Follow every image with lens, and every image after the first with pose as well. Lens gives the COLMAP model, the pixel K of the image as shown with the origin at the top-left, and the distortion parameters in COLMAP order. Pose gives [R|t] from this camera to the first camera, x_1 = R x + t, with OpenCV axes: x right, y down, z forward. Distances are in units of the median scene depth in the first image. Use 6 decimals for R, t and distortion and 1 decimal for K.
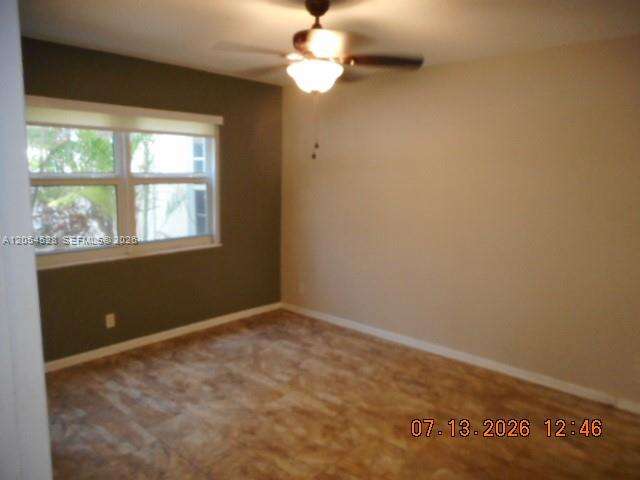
lens RADIAL K [[480.1, 0, 320.8], [0, 480.1, 237.7], [0, 0, 1]] dist [0.004651, 0.006363]
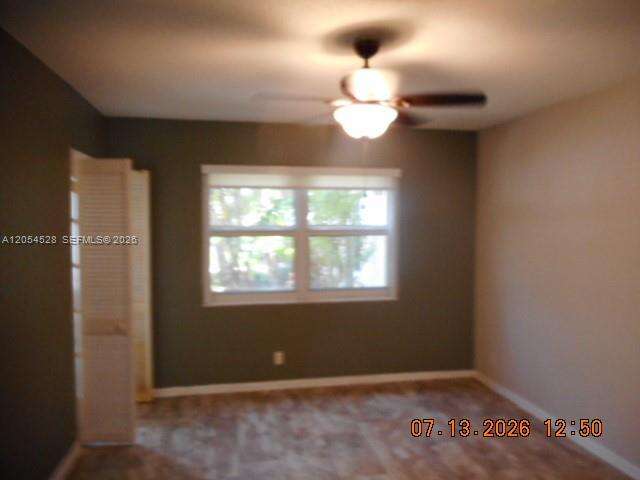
lens RADIAL K [[480.1, 0, 321.1], [0, 480.1, 240.8], [0, 0, 1]] dist [0.004651, 0.006363]
pose [[0.802748, 0.016266, -0.596096, 0.306786], [-0.077063, 0.994075, -0.076652, -0.019125], [0.591318, 0.107469, 0.799246, 0.150294]]
